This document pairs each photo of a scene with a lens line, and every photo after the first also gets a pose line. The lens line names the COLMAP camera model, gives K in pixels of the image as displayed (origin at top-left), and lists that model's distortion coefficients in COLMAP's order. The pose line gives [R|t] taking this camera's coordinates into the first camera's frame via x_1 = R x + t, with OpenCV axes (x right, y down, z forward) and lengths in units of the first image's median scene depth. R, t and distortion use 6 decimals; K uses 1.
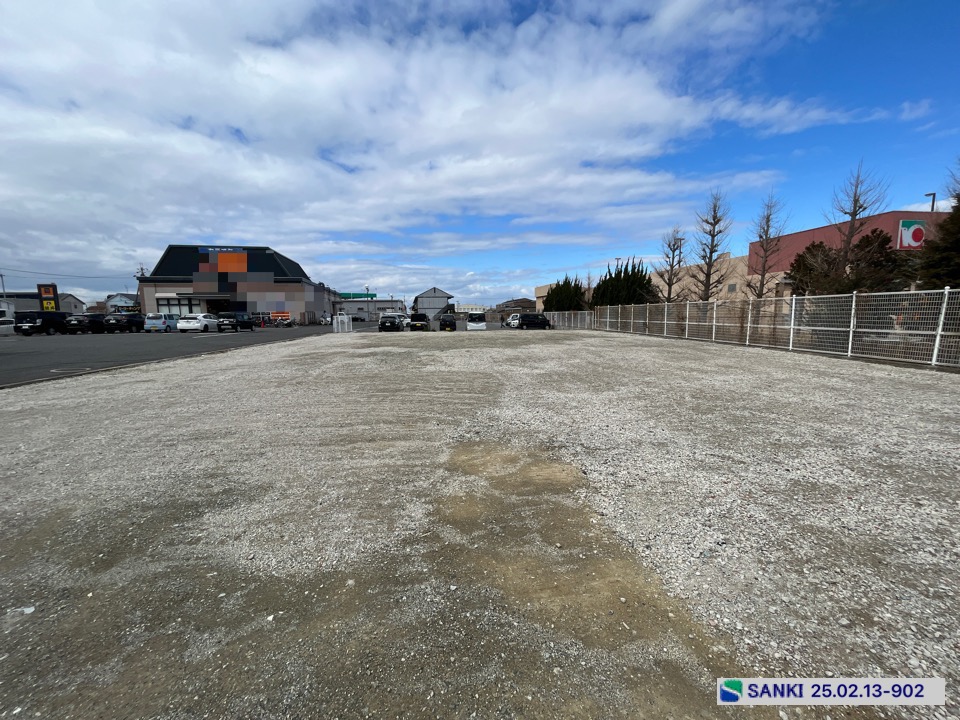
lens RADIAL K [[388.1, 0, 478.1], [0, 388.1, 353.3], [0, 0, 1]] dist [-0.003255, -0.000502]
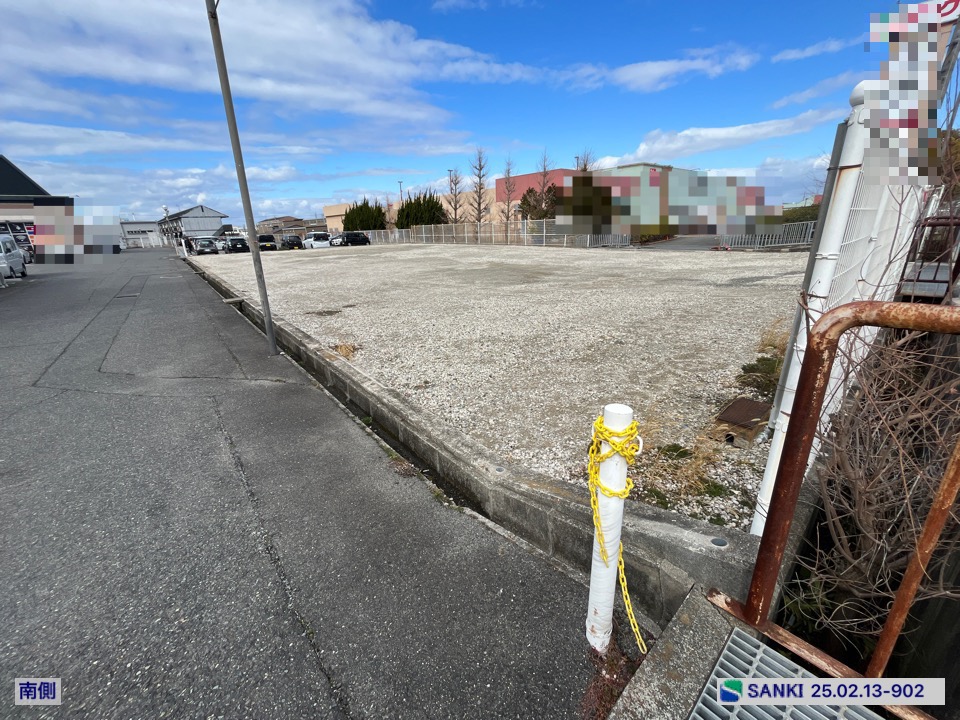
lens RADIAL K [[388.1, 0, 478.1], [0, 388.1, 363.4], [0, 0, 1]] dist [-0.003255, -0.000502]
pose [[0.828858, -0.204054, 0.520920, -0.187871], [0.081408, 0.965192, 0.248551, 0.017572], [-0.553505, -0.163606, 0.816618, -0.204633]]
